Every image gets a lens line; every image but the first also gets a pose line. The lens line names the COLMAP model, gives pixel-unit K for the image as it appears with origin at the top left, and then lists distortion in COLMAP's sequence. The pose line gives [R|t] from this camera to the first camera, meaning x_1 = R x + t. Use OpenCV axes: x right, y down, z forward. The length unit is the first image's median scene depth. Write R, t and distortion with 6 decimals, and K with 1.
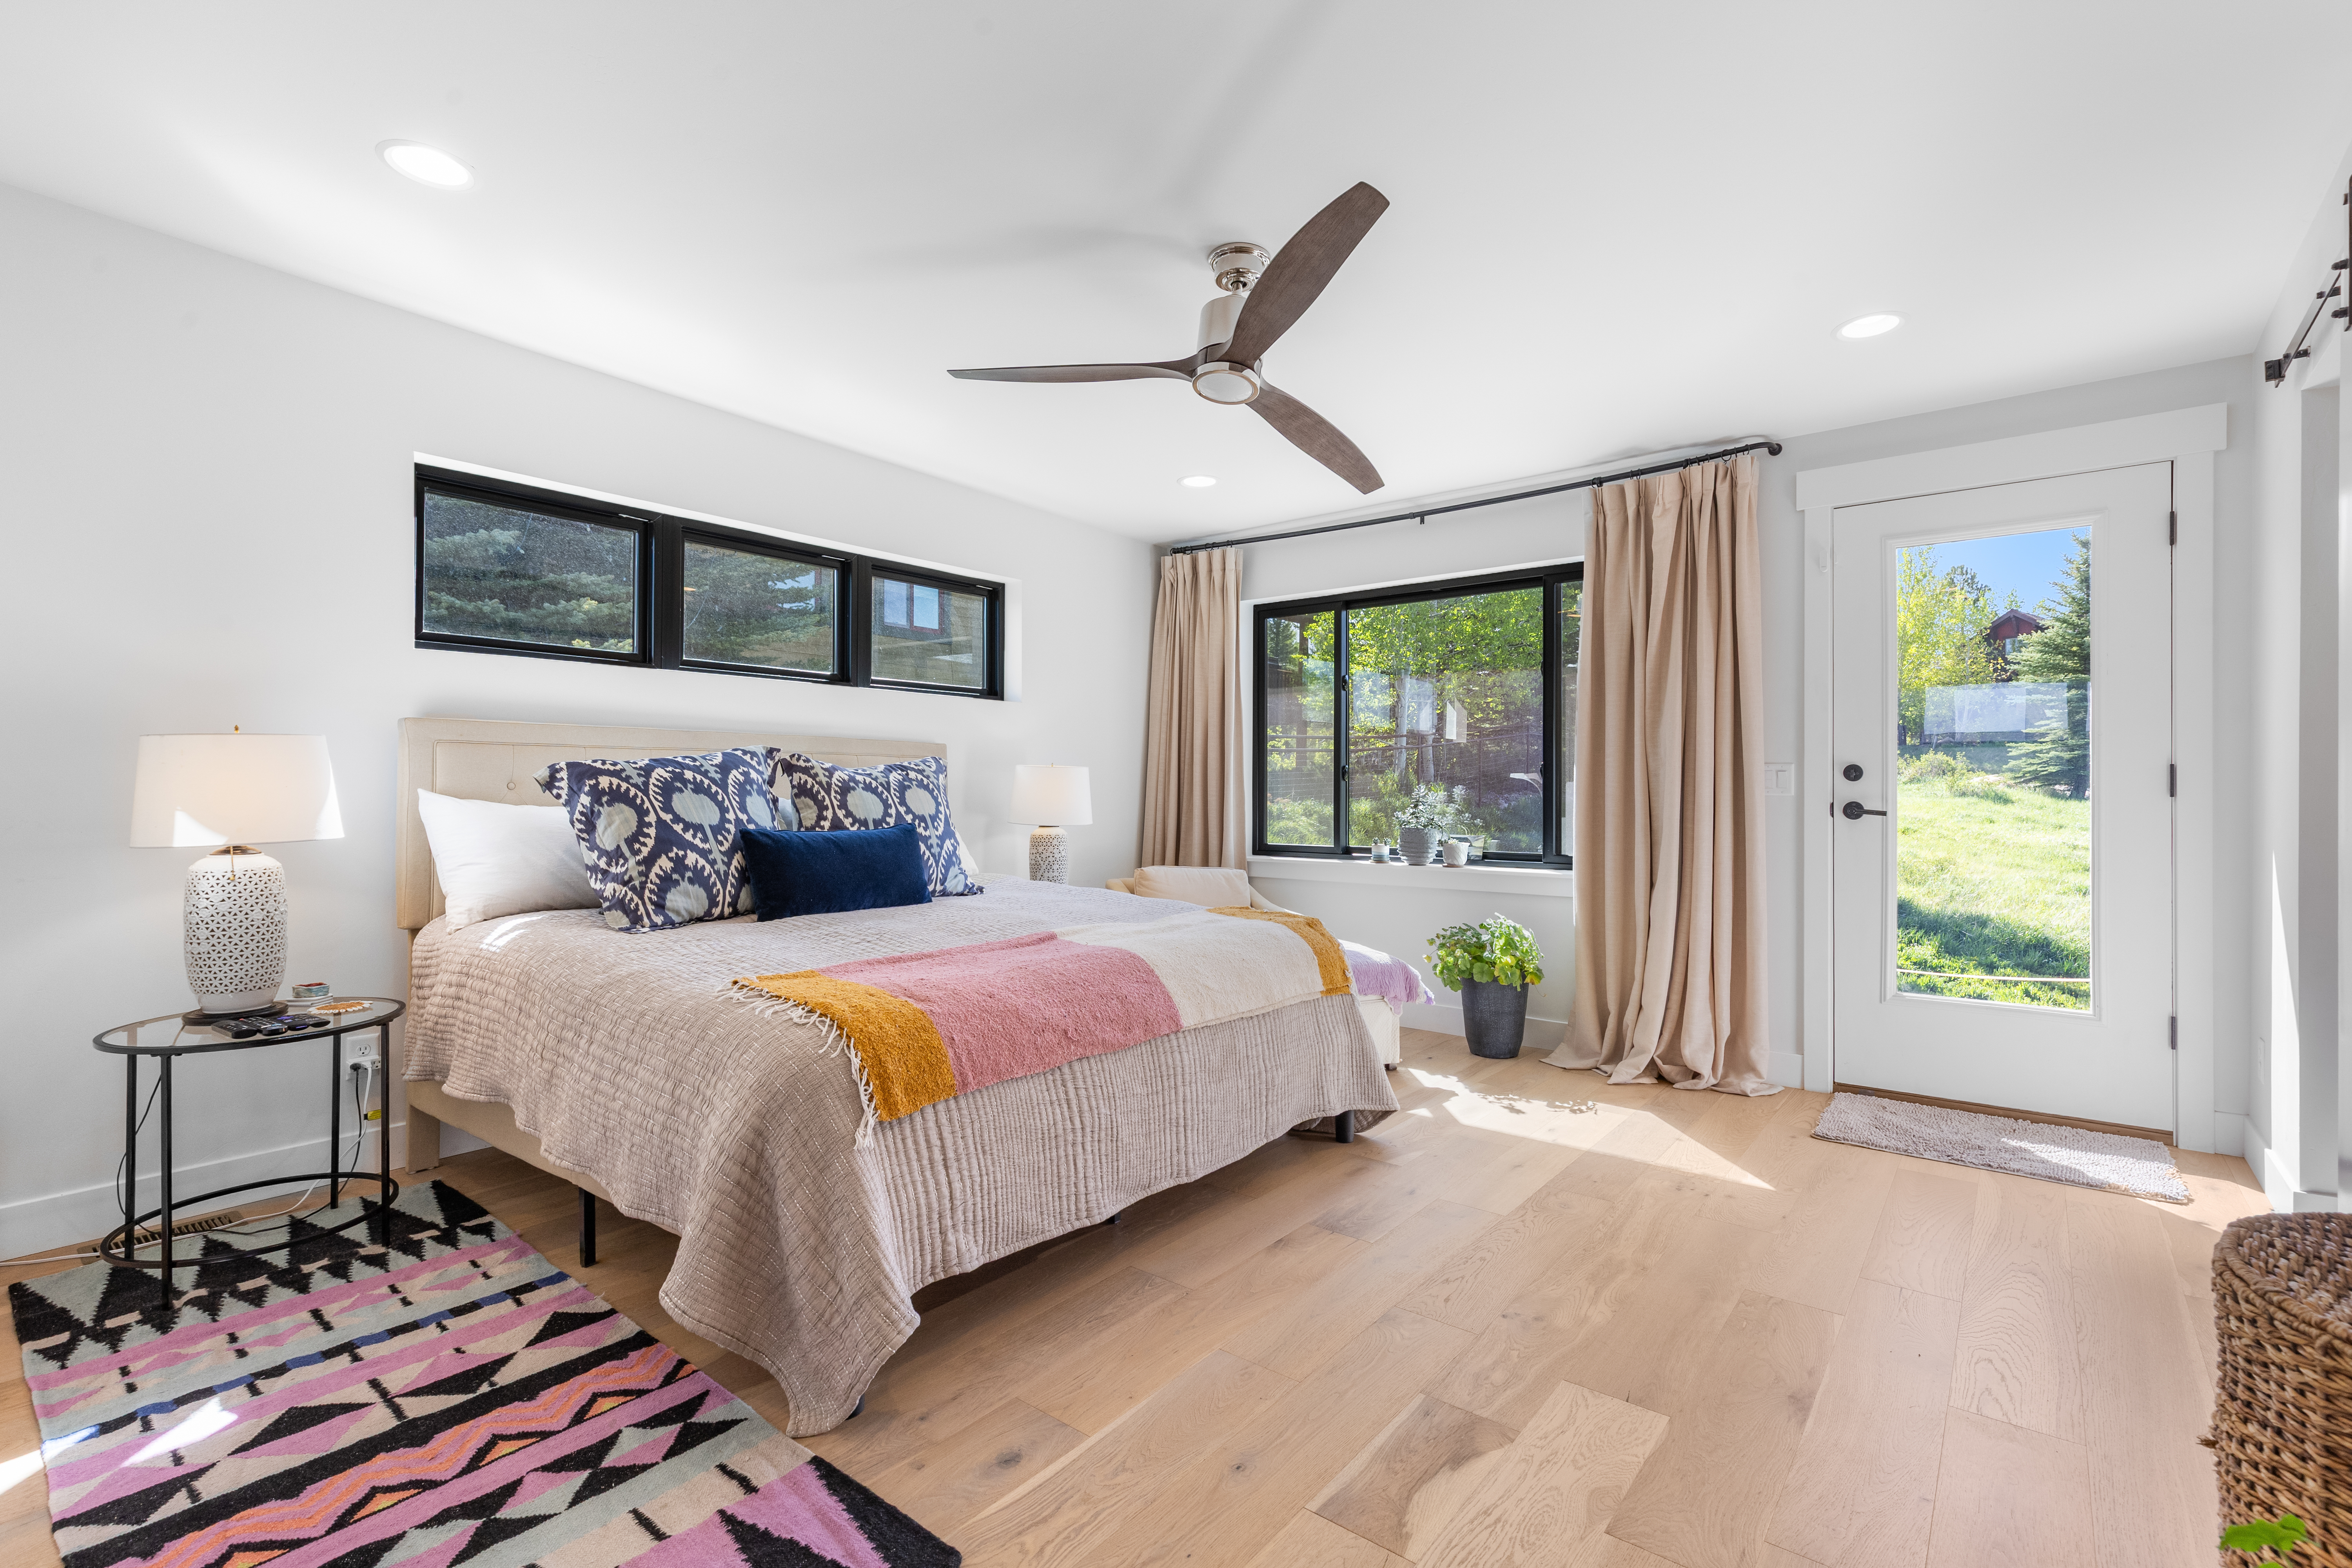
lens RADIAL K [[1053.8, 0, 1192.4], [0, 1053.8, 790.9], [0, 0, 1]] dist [0.001569, 0.000151]
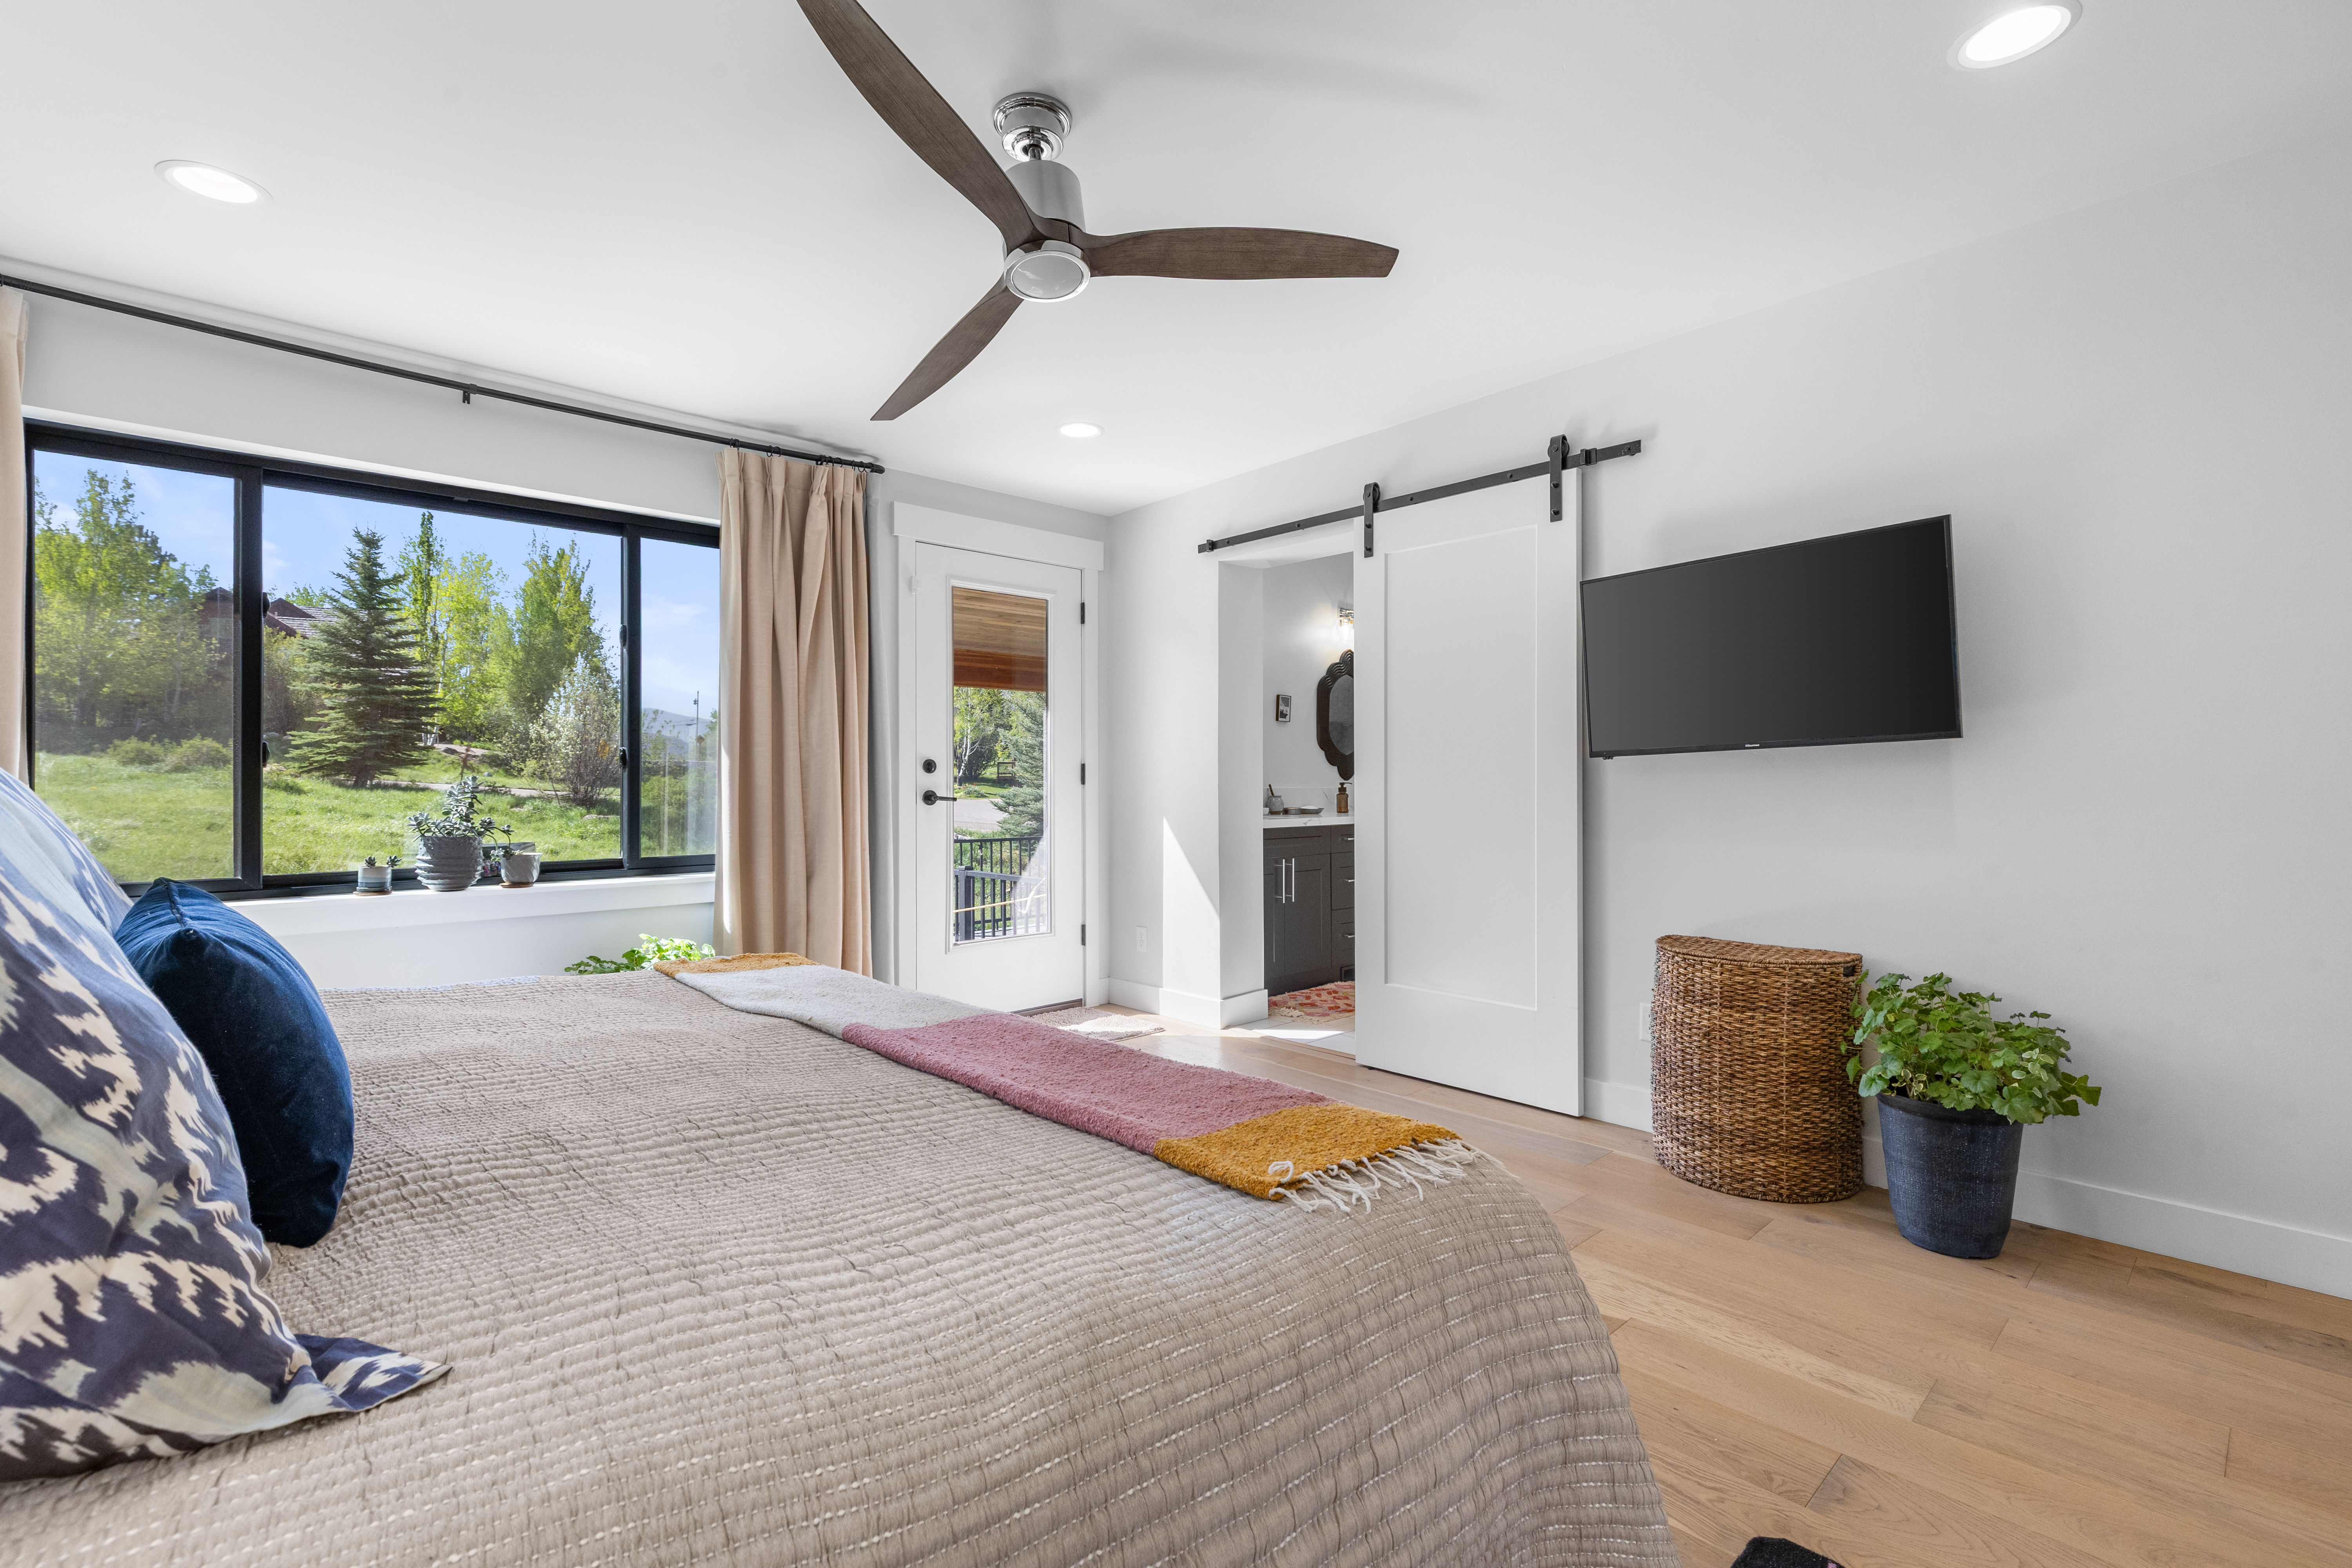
lens RADIAL K [[1053.8, 0, 1176.7], [0, 1053.8, 773.2], [0, 0, 1]] dist [0.001569, 0.000151]
pose [[0.143958, 0.005273, 0.989570, -0.416554], [0.001598, 0.999983, -0.005561, -0.001549], [-0.989582, 0.002382, 0.143948, 0.440187]]
